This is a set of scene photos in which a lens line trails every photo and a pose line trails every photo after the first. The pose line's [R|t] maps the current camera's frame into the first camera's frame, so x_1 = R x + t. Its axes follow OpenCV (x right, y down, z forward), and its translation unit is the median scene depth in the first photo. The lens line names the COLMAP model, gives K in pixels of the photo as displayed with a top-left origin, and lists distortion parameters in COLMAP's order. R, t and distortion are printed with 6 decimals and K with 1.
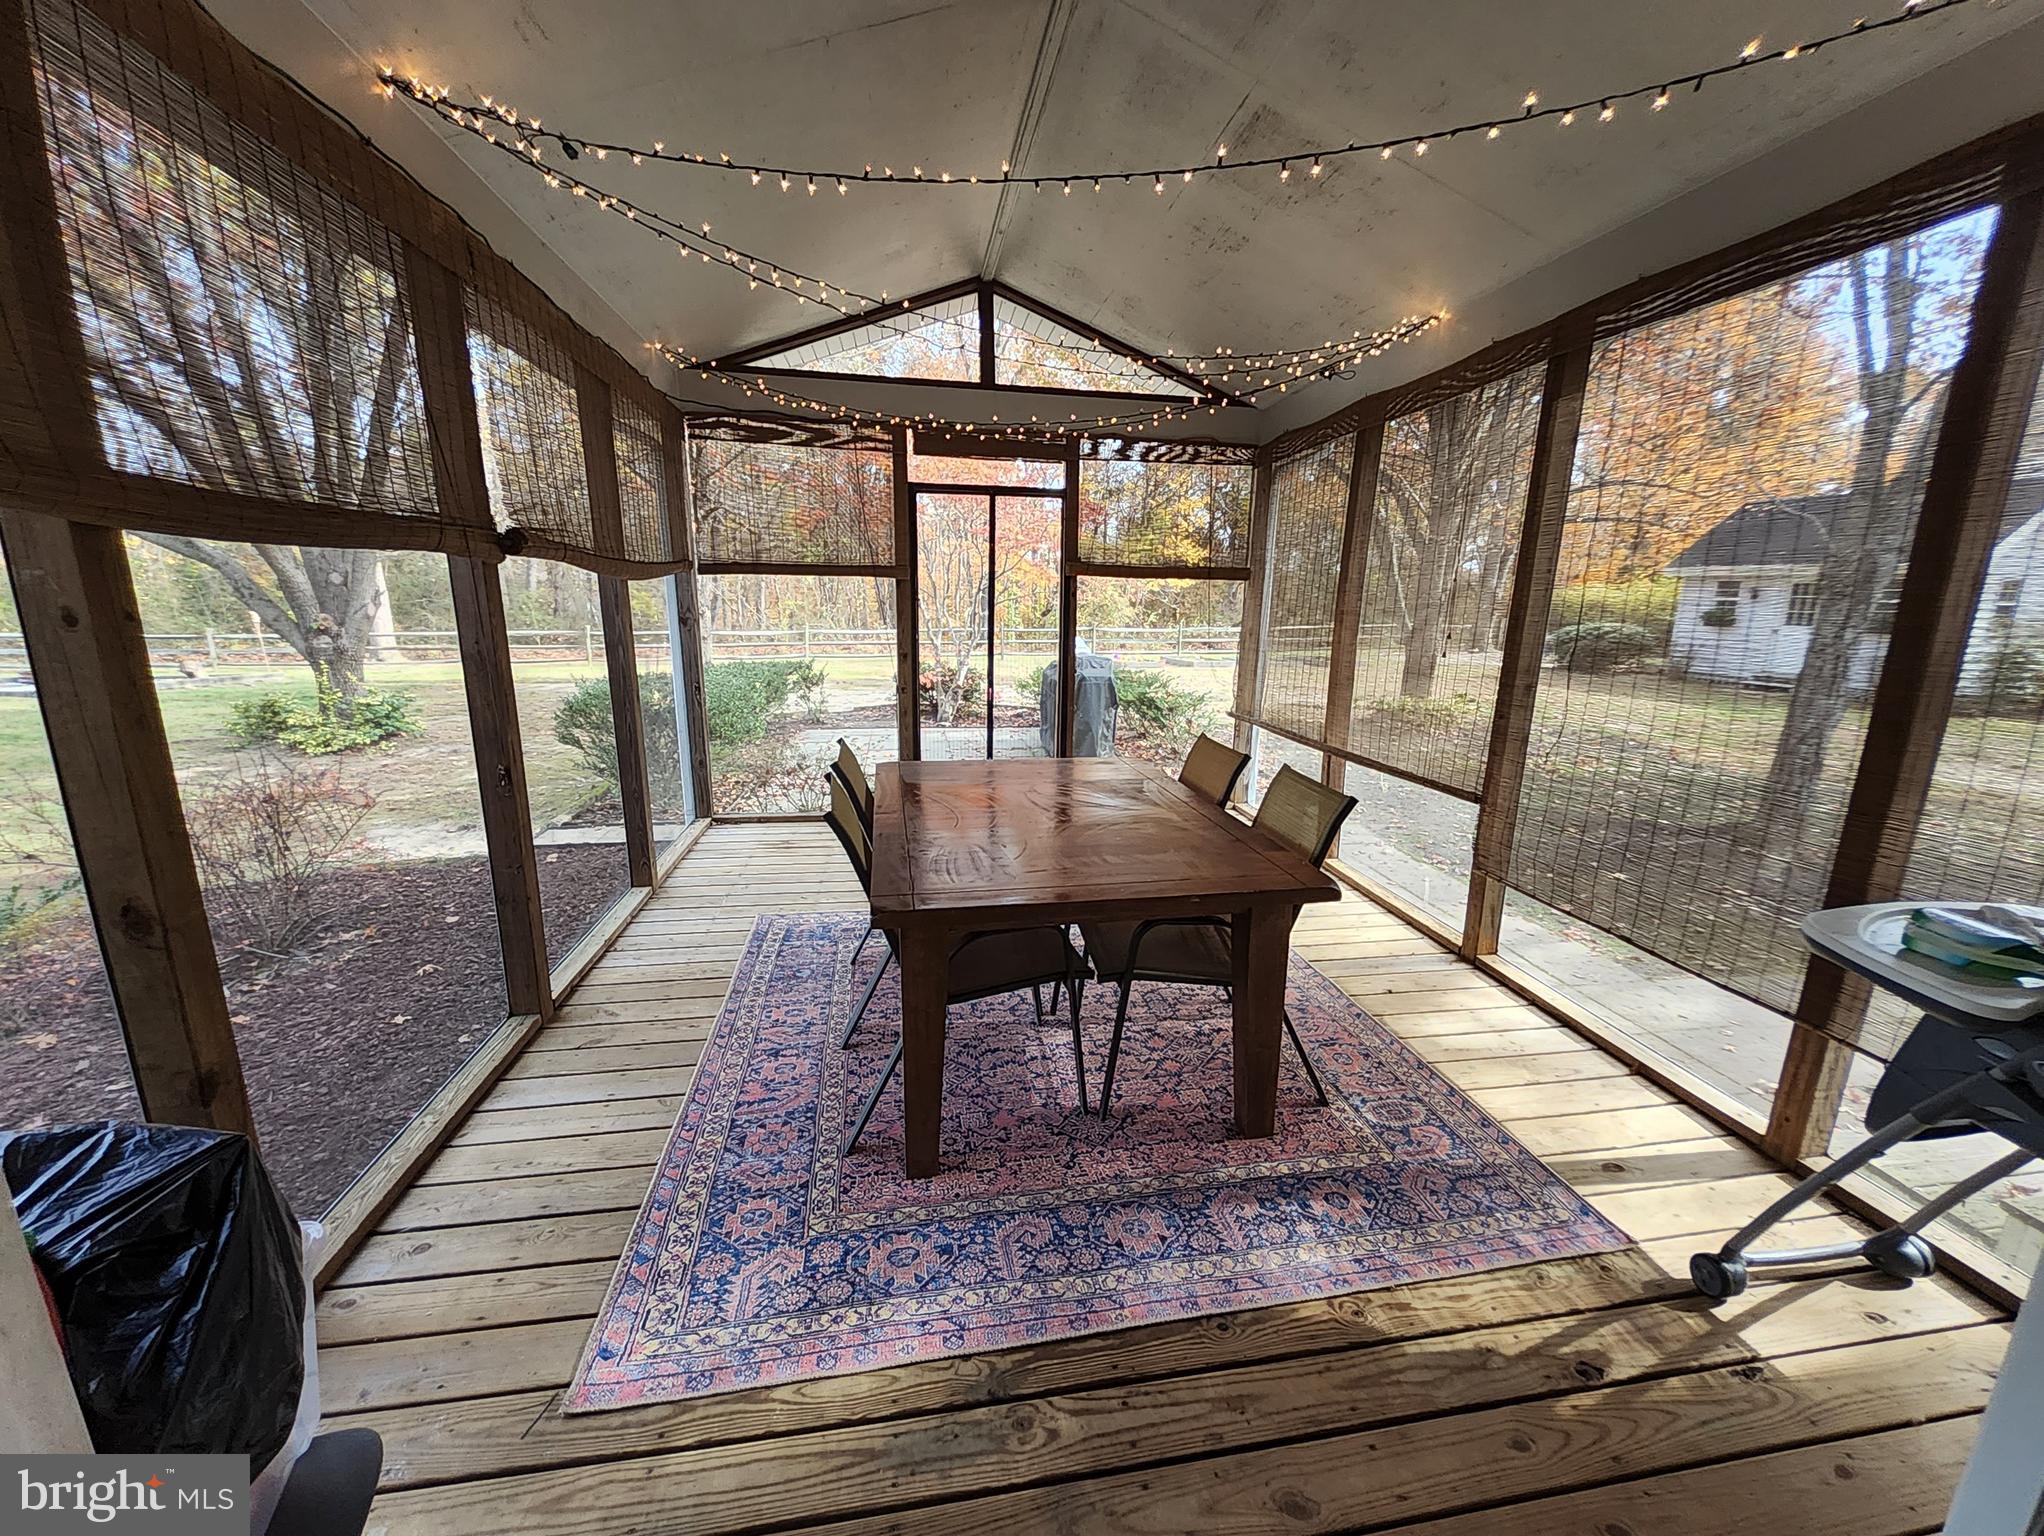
lens RADIAL K [[814.3, 0, 1032.1], [0, 814.3, 769.0], [0, 0, 1]] dist [0.012086, -0.008043]
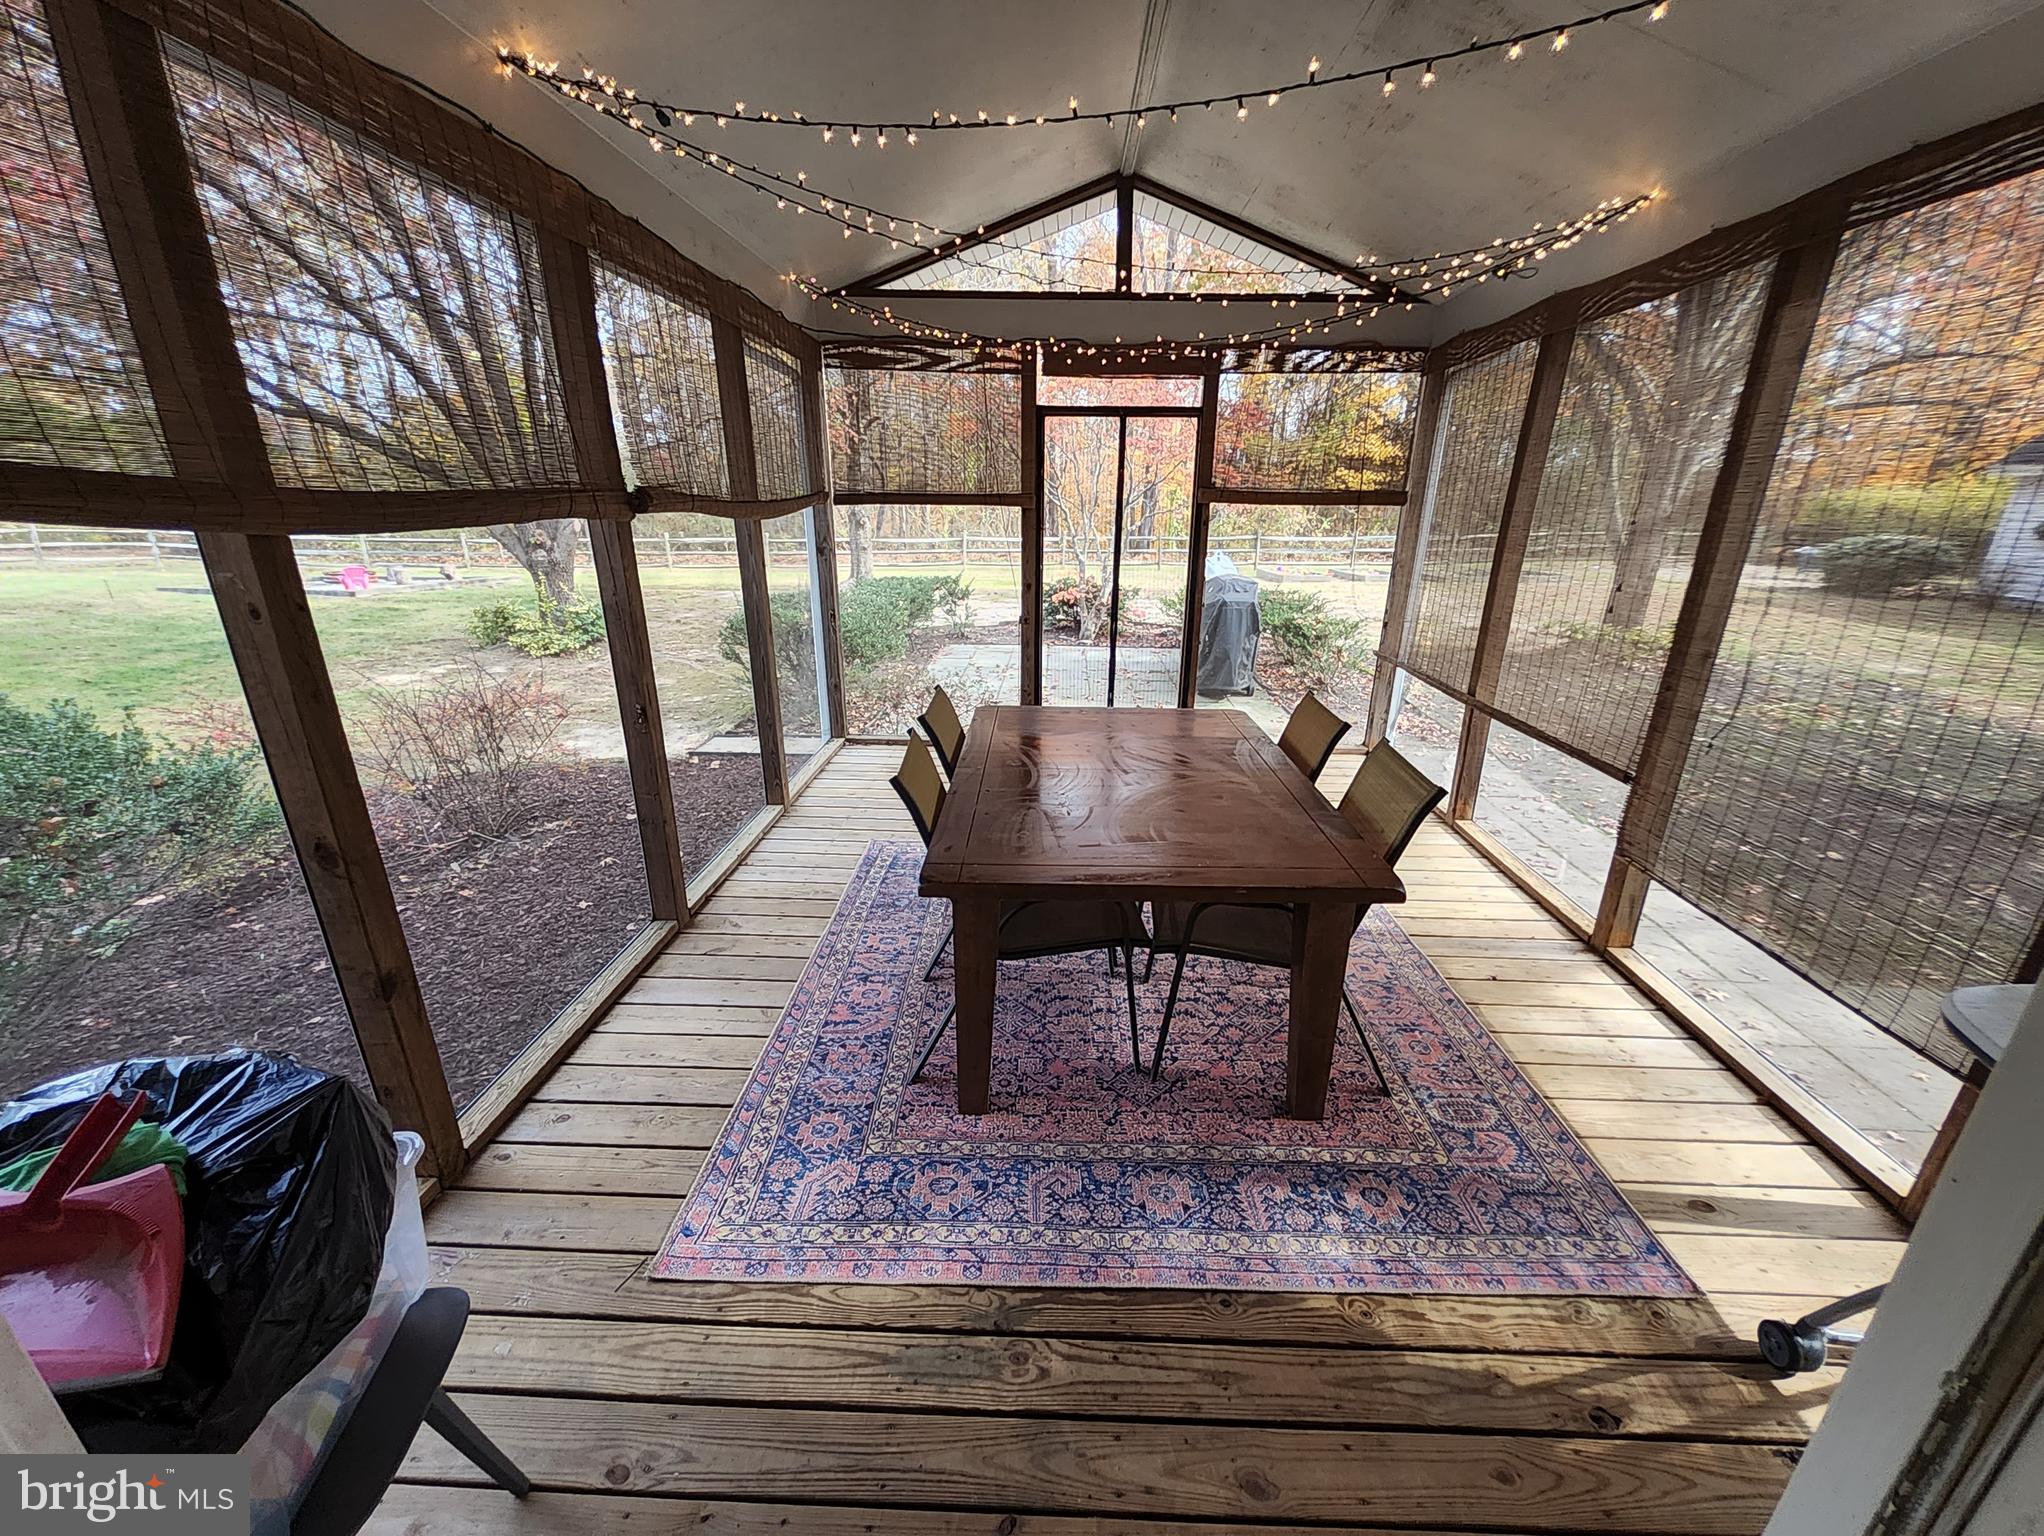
lens RADIAL K [[814.3, 0, 1021.9], [0, 814.3, 772.9], [0, 0, 1]] dist [0.012086, -0.008043]
pose [[0.979971, 0.057327, -0.190710, 0.092856], [-0.035259, 0.992487, 0.117160, -0.066781], [0.195993, -0.108089, 0.974630, 0.005882]]
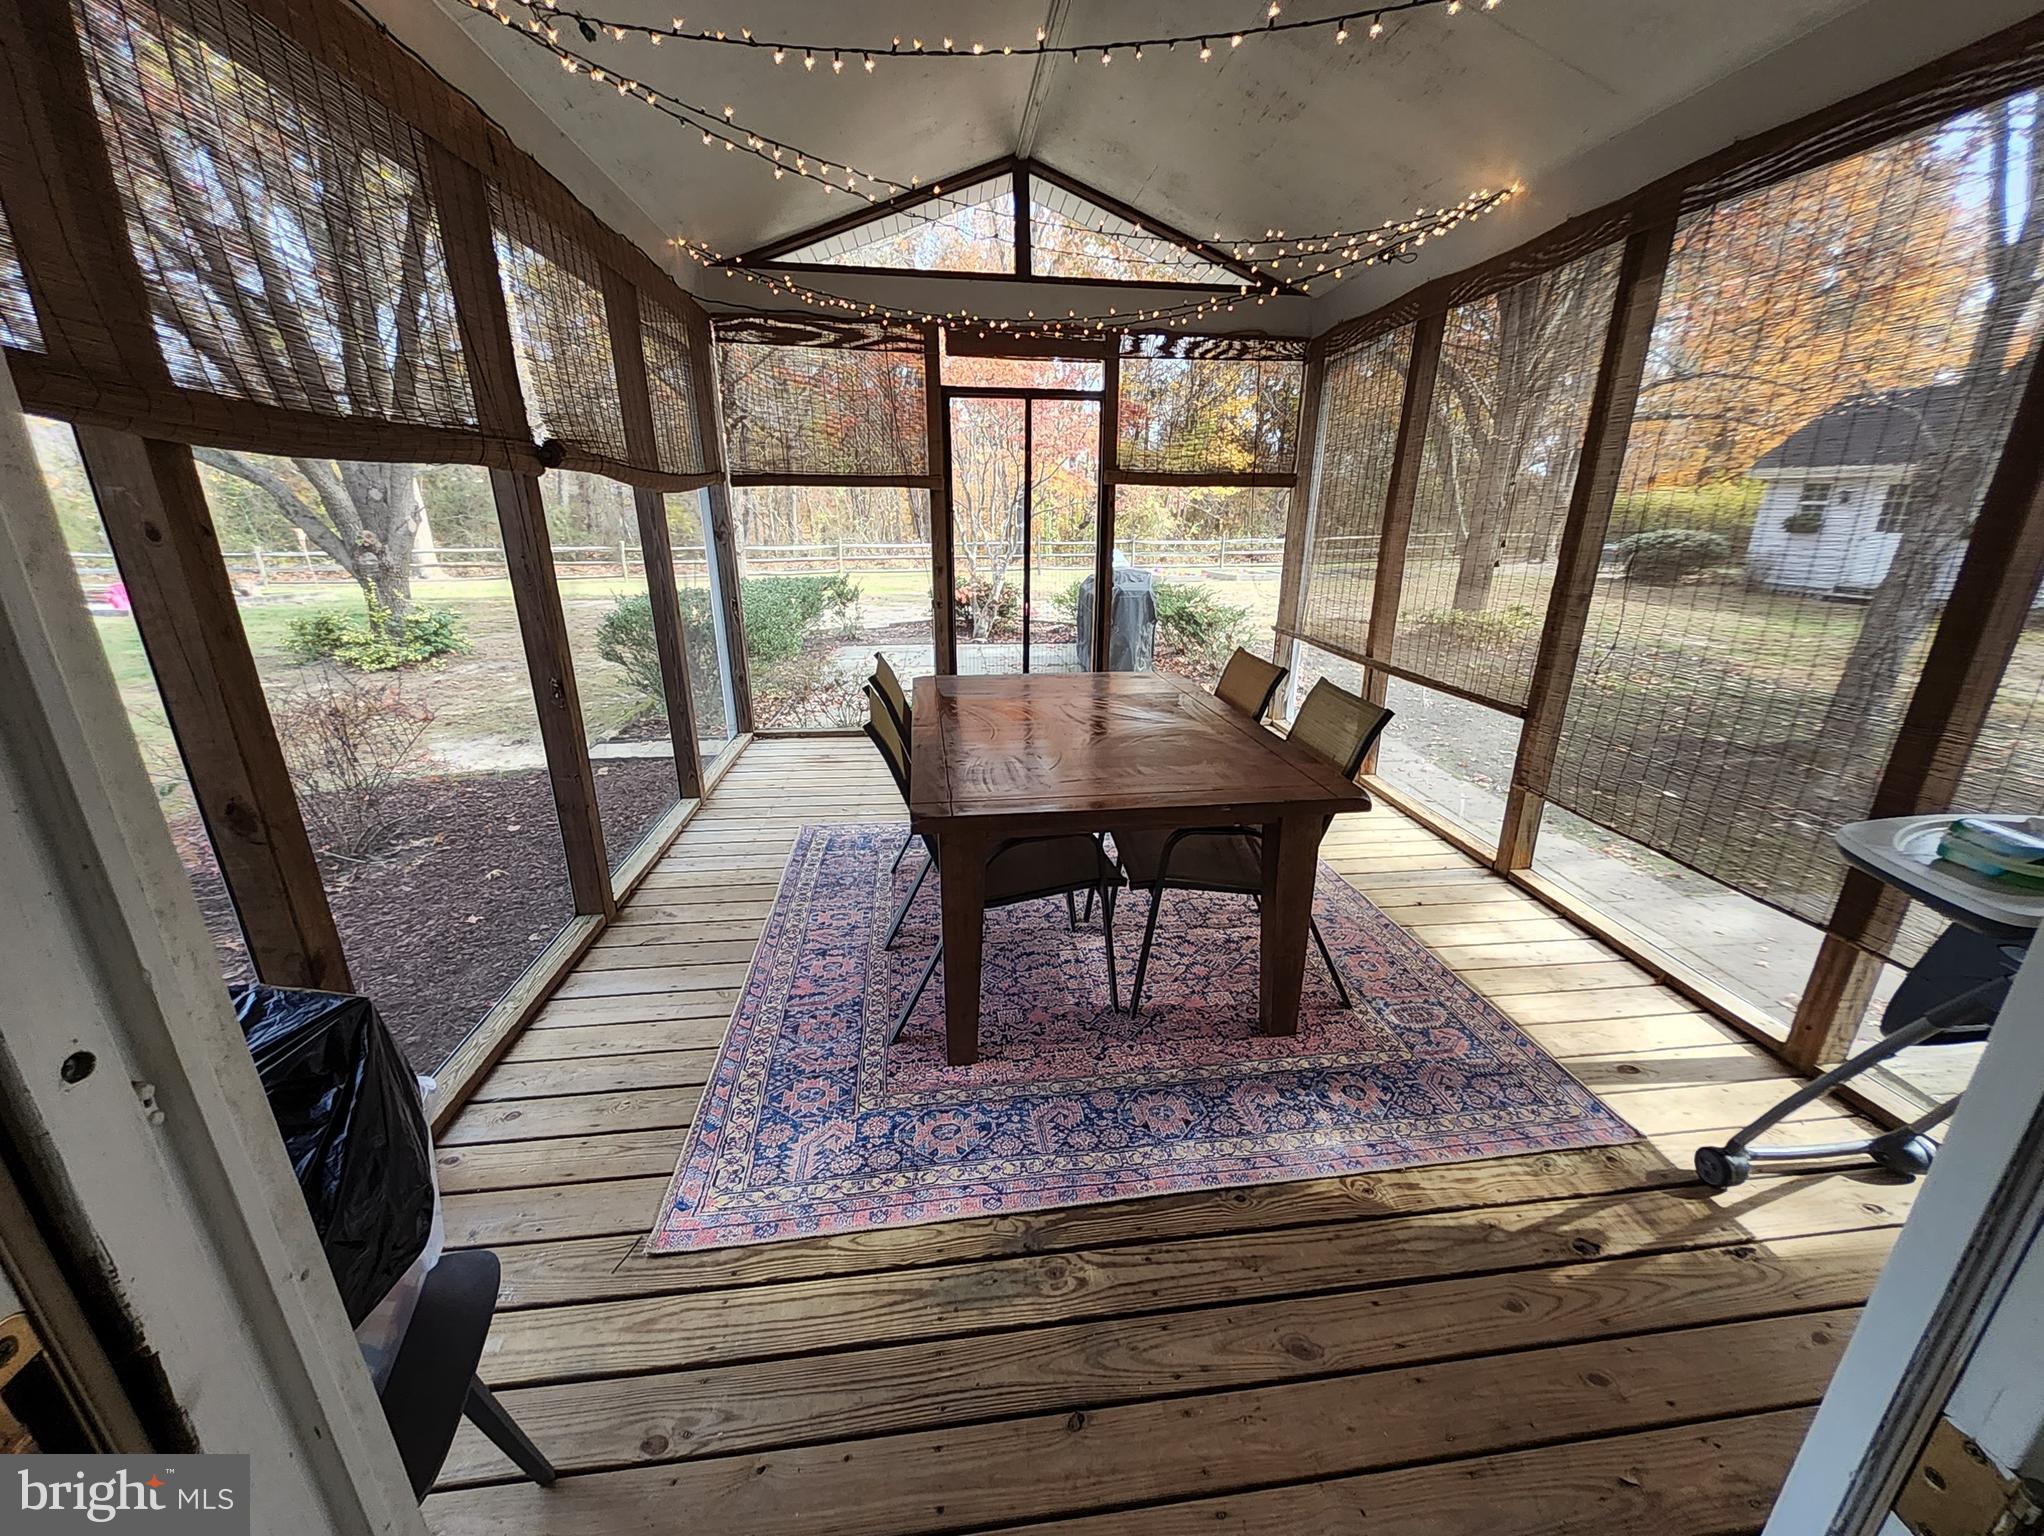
lens RADIAL K [[814.3, 0, 1031.9], [0, 814.3, 775.3], [0, 0, 1]] dist [0.012086, -0.008043]
pose [[0.999022, 0.005309, -0.043904, 0.001467], [-0.000502, 0.994066, 0.108775, 0.005477], [0.044221, -0.108647, 0.993096, -0.015929]]
